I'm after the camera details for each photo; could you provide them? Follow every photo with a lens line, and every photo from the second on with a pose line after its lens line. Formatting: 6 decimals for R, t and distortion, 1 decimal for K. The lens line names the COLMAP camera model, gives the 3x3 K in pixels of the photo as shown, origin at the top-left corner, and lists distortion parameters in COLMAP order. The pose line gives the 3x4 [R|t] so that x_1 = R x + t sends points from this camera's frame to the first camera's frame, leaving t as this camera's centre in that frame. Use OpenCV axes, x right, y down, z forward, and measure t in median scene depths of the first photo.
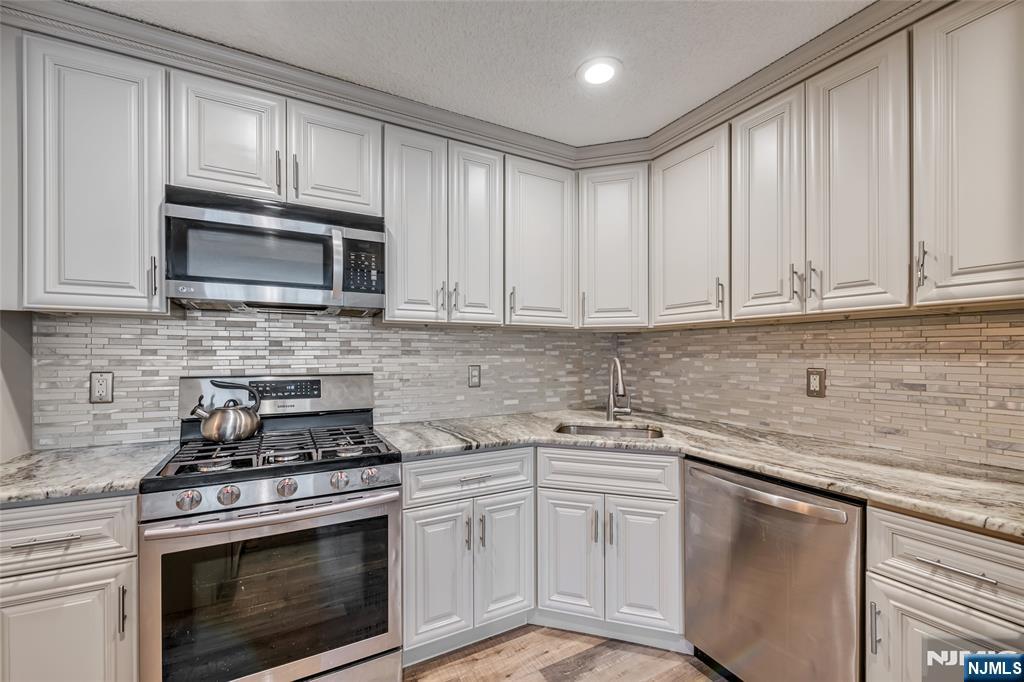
lens RADIAL K [[416.4, 0, 510.4], [0, 416.4, 354.9], [0, 0, 1]] dist [-0.000956, -0.000637]
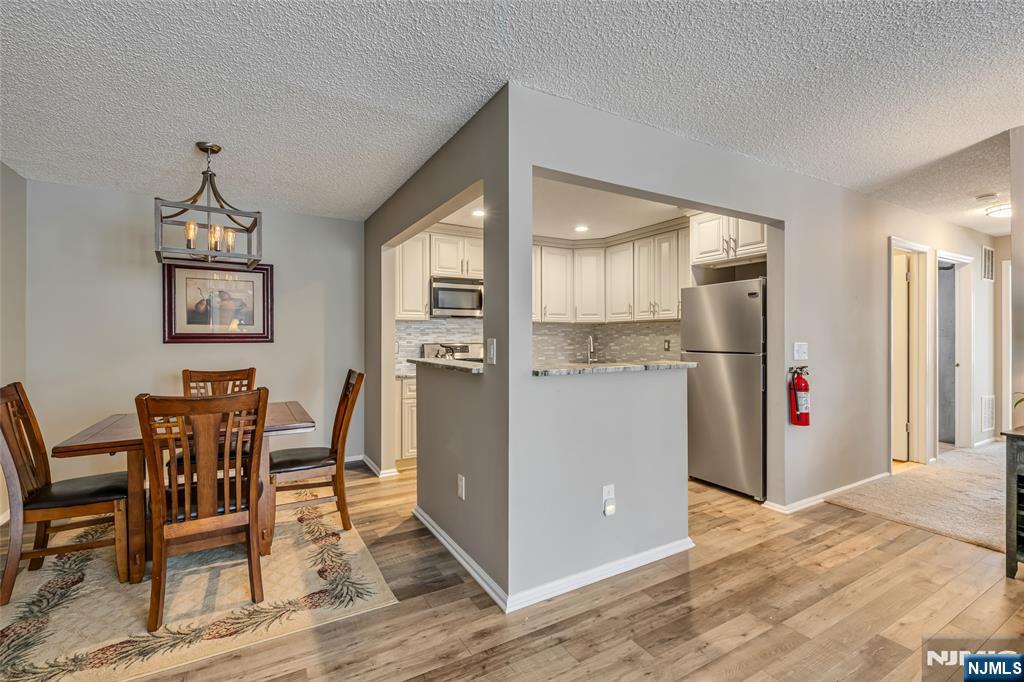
lens RADIAL K [[458.9, 0, 511.9], [0, 458.9, 338.6], [0, 0, 1]] dist [0.001000, -0.001514]
pose [[0.999418, -0.003826, 0.033901, -0.303651], [0.003810, 0.999993, 0.000549, 0.020420], [-0.033902, -0.000419, 0.999425, -1.737312]]
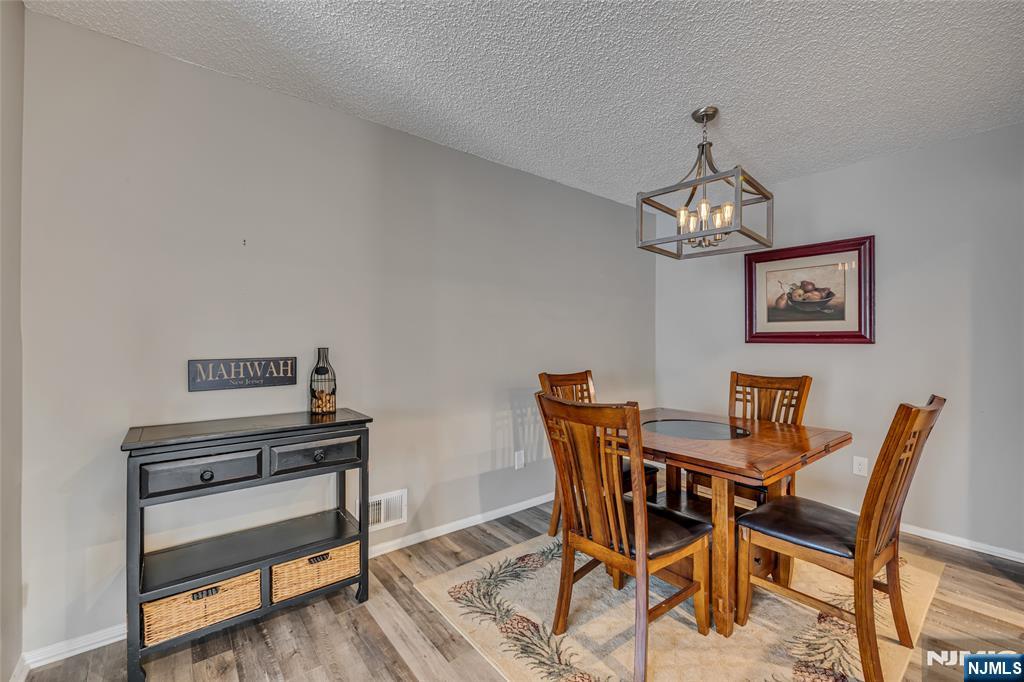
lens RADIAL K [[426.5, 0, 516.4], [0, 426.5, 338.1], [0, 0, 1]] dist [-0.000179, -0.000208]
pose [[0.193067, -0.001620, -0.981184, -0.168790], [-0.005311, 0.999982, -0.002696, 0.026951], [0.981171, 0.005731, 0.193055, -0.949535]]
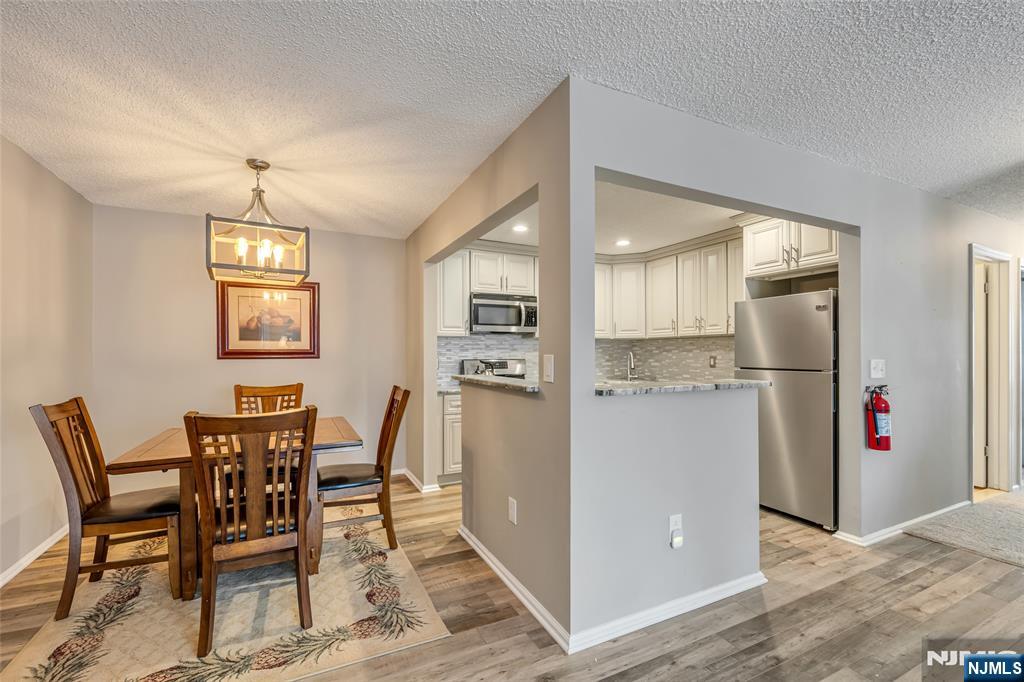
lens RADIAL K [[437.3, 0, 506.6], [0, 437.3, 355.6], [0, 0, 1]] dist [-0.002572, -0.000795]
pose [[0.999302, -0.003153, -0.037212, -0.378656], [0.003221, 0.999993, 0.001756, 0.021411], [0.037206, -0.001874, 0.999306, -1.602299]]
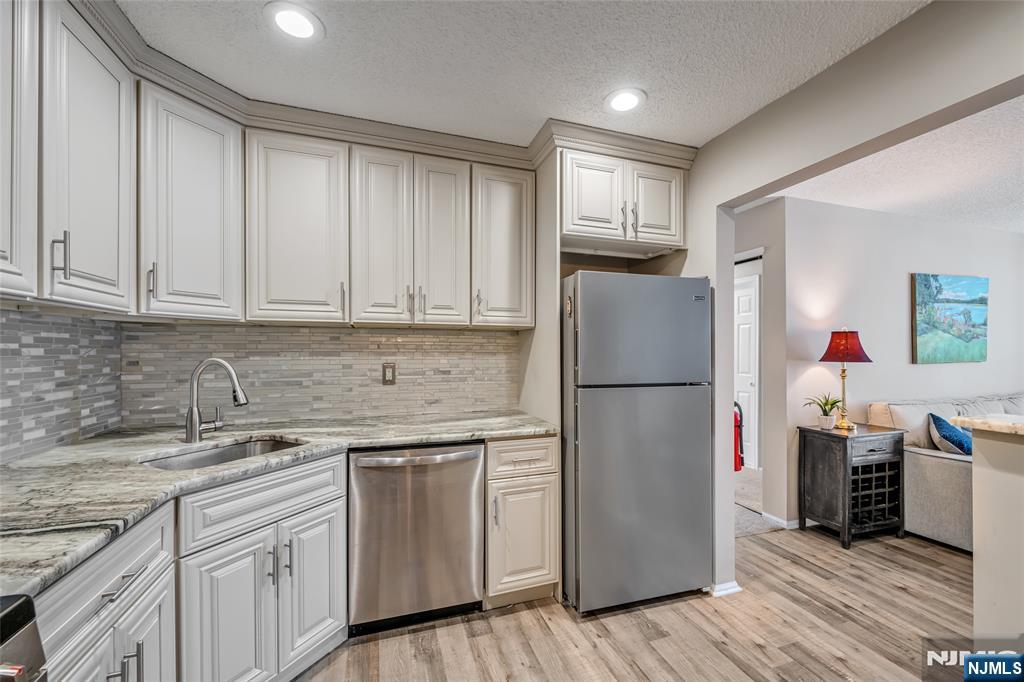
lens RADIAL K [[415.6, 0, 512.1], [0, 415.6, 349.5], [0, 0, 1]] dist [-0.000318, -0.000236]
pose [[0.161093, 0.002007, 0.986937, -0.505867], [0.001231, 0.999997, -0.002234, -0.007950], [-0.986939, 0.001575, 0.161090, 0.394765]]
